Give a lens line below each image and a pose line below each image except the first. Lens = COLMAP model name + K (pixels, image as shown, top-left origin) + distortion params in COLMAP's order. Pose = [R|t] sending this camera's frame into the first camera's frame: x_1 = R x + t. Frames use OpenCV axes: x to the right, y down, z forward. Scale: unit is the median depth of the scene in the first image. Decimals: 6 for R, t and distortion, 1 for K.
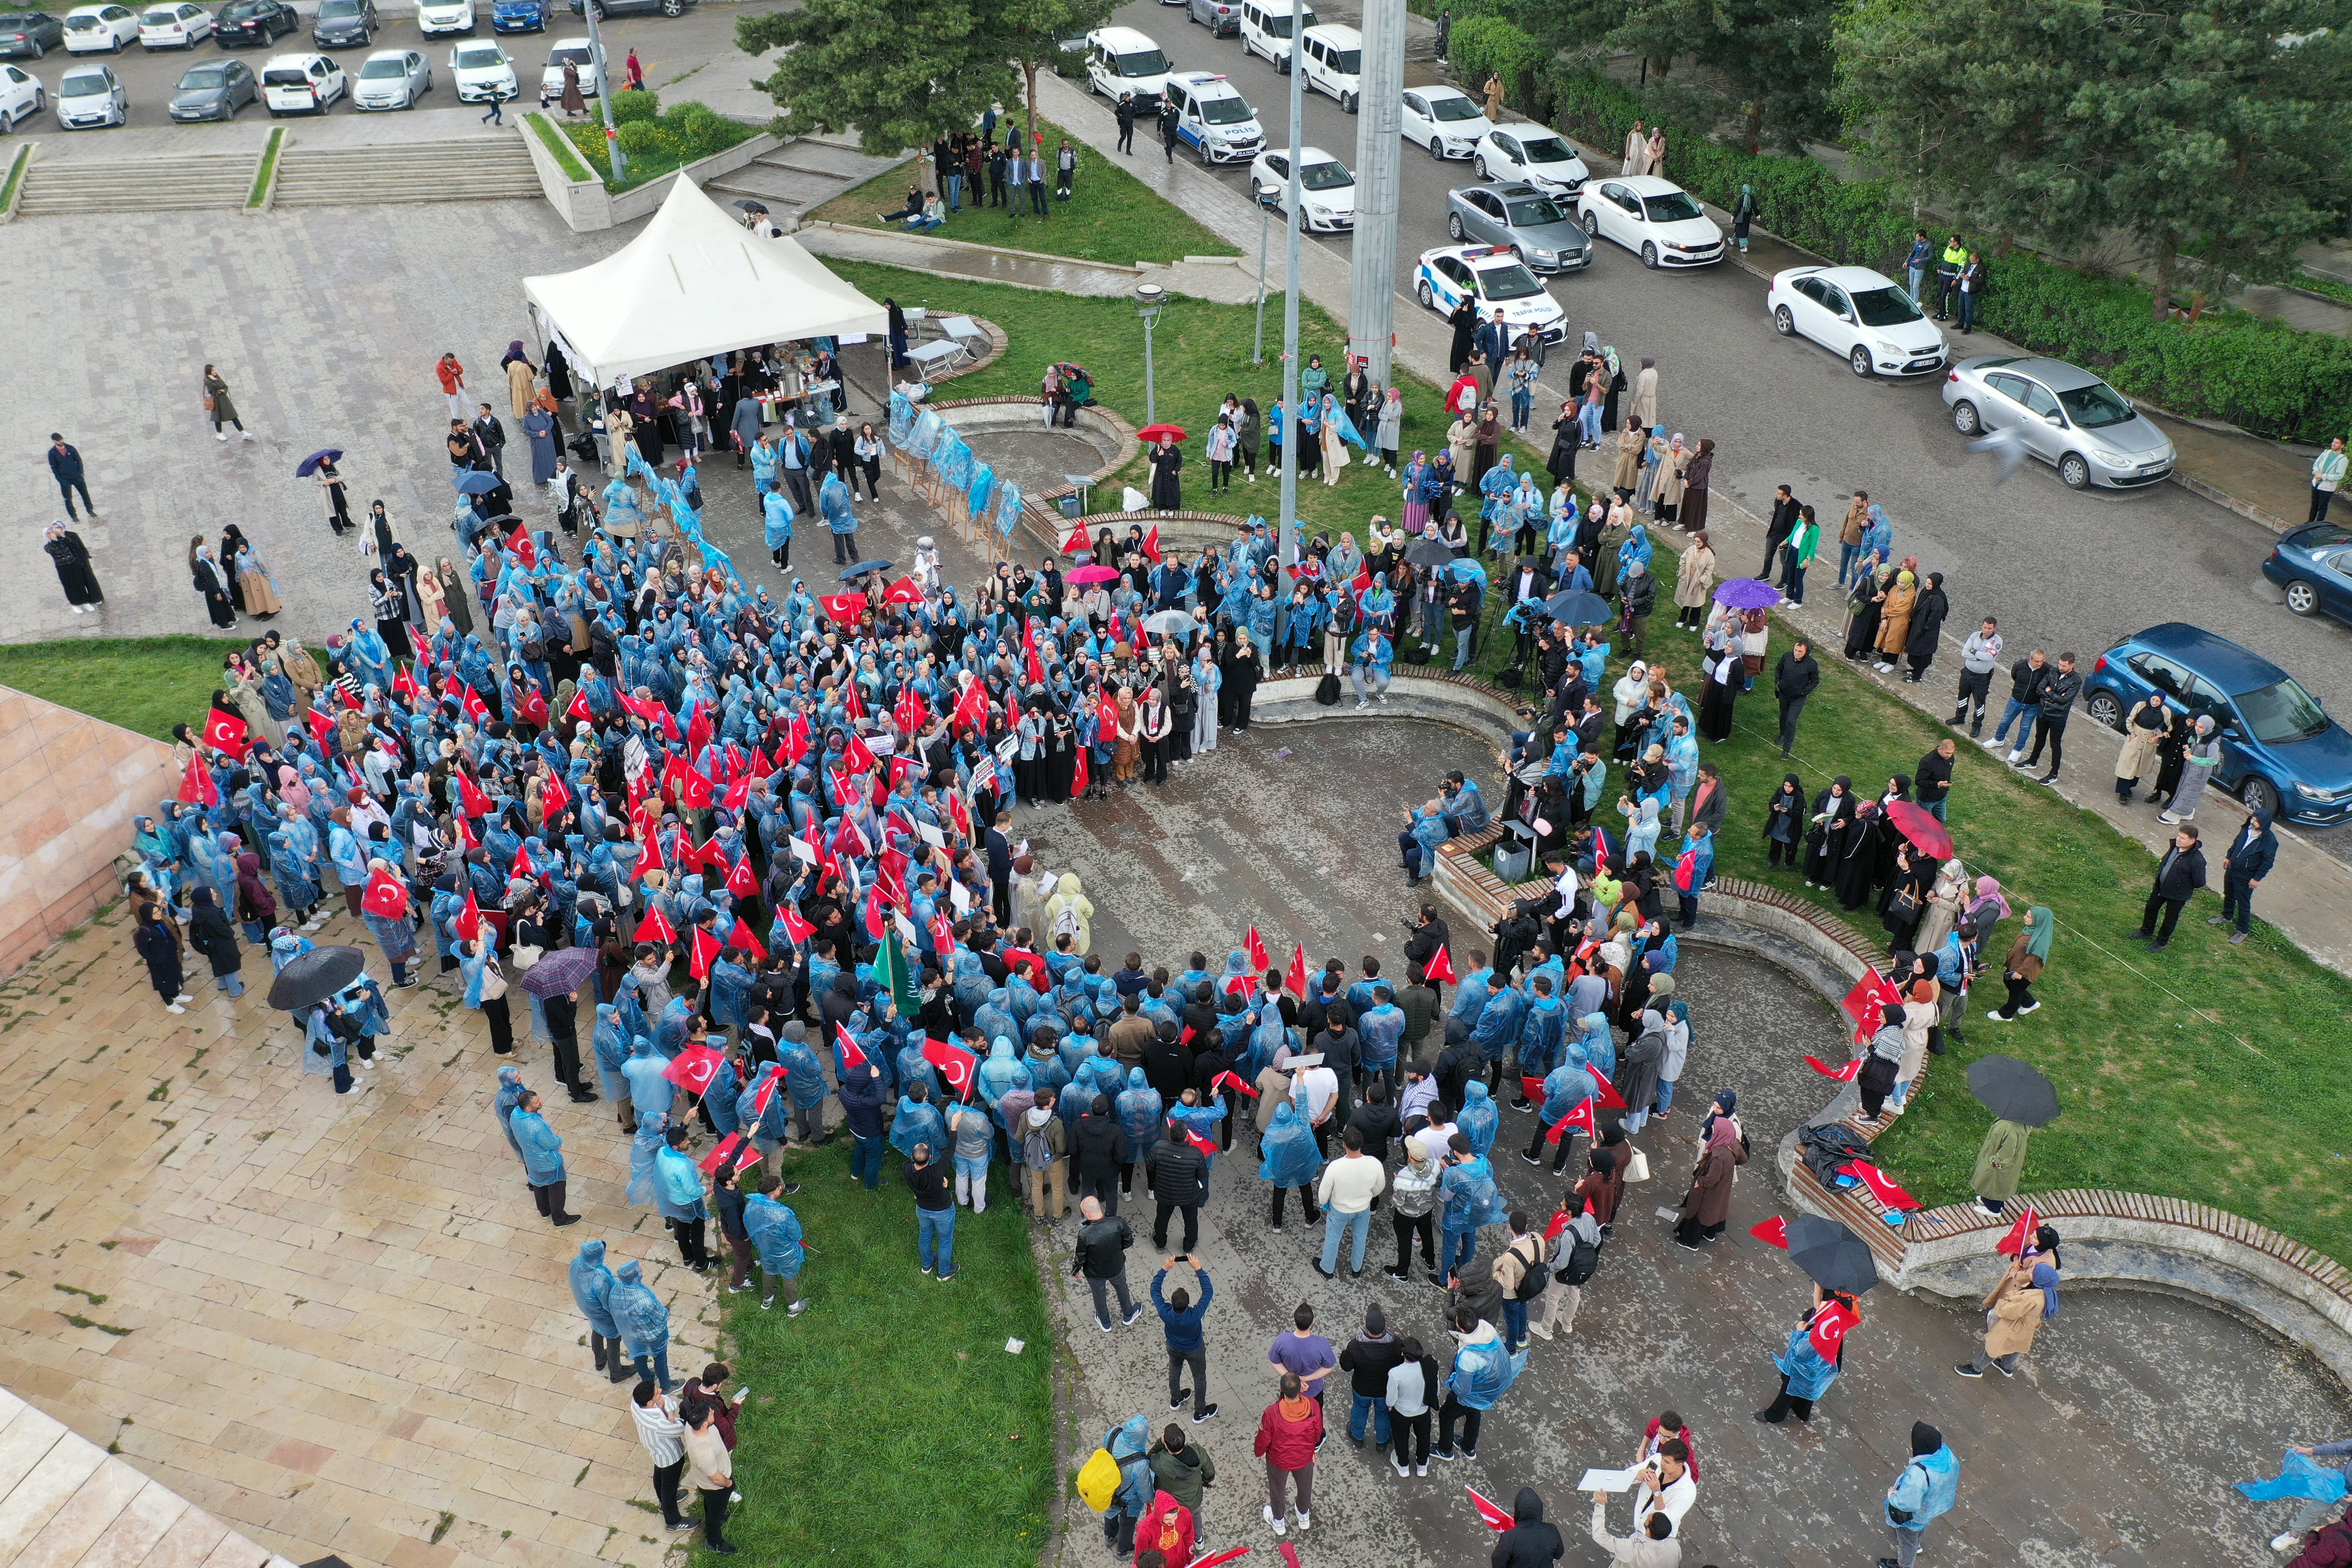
lens RADIAL K [[1900.8, 0, 1173.9], [0, 1900.8, 777.7], [0, 0, 1]] dist [0.002778, 0.003159]
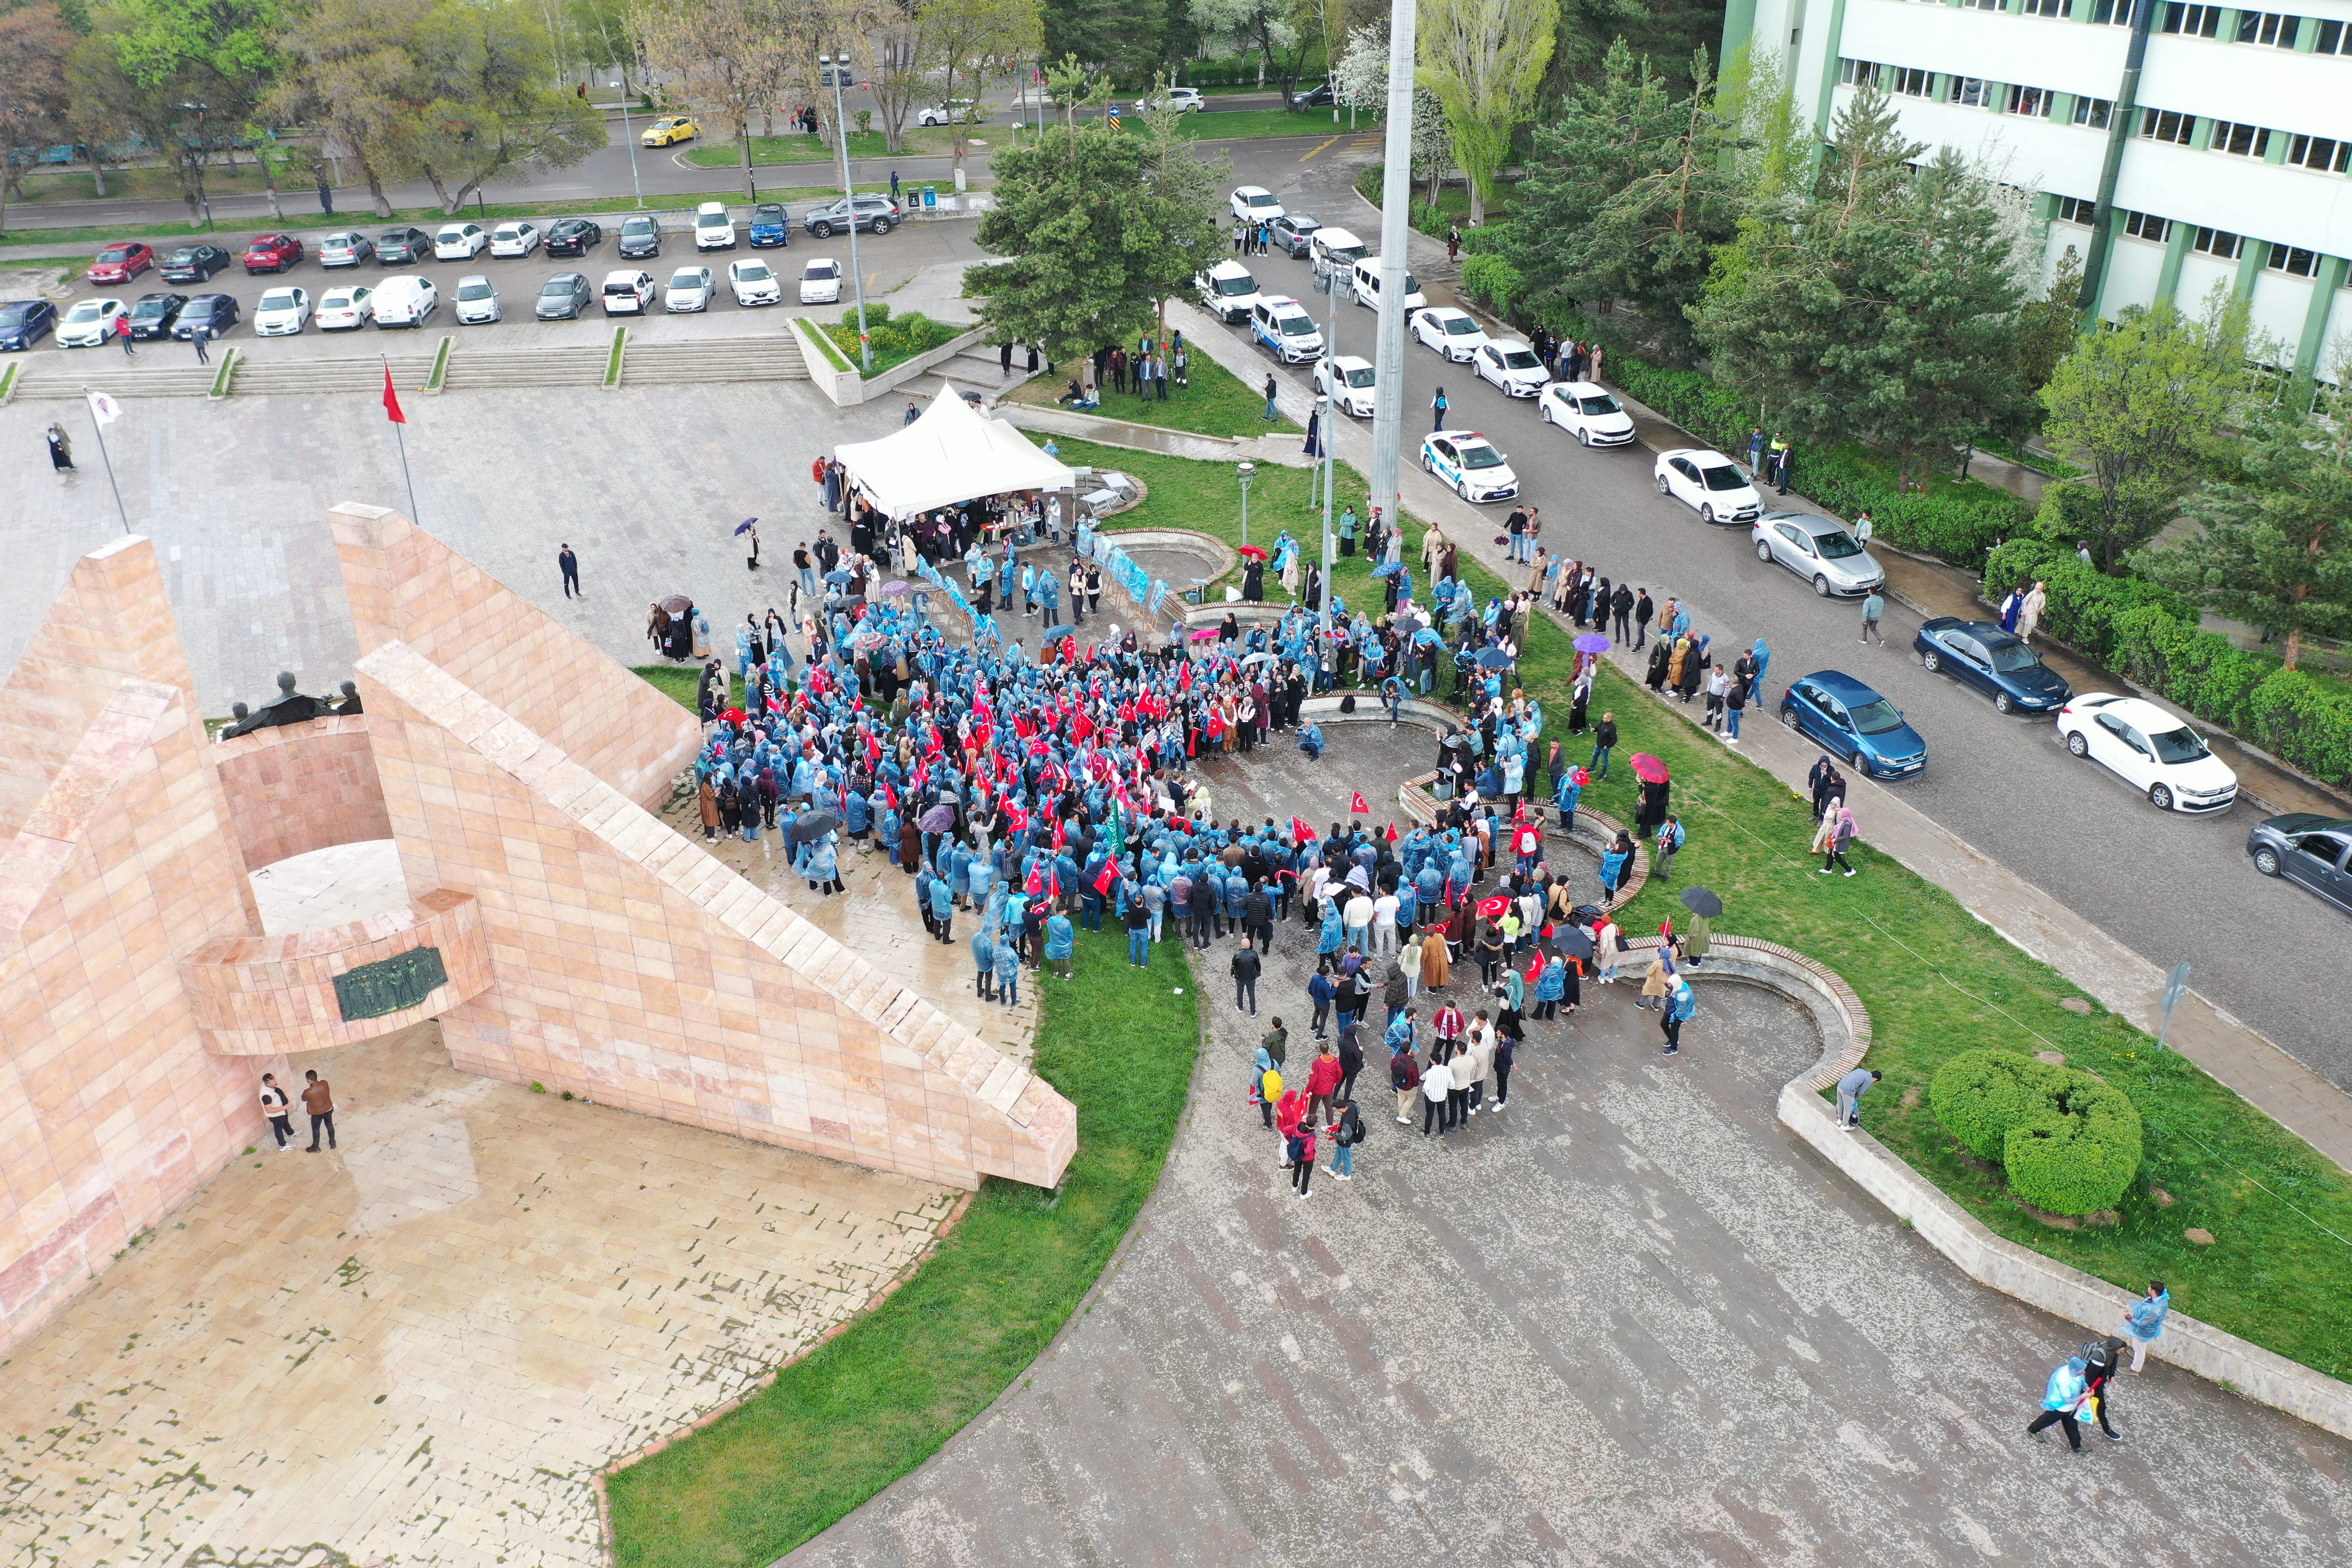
lens RADIAL K [[1900.8, 0, 1179.4], [0, 1900.8, 788.3], [0, 0, 1]] dist [0.002778, 0.003159]
pose [[0.999258, 0.018844, -0.033589, -0.008359], [-0.020629, 0.998349, -0.053606, 0.093807], [0.032523, 0.054259, 0.997997, -0.534425]]
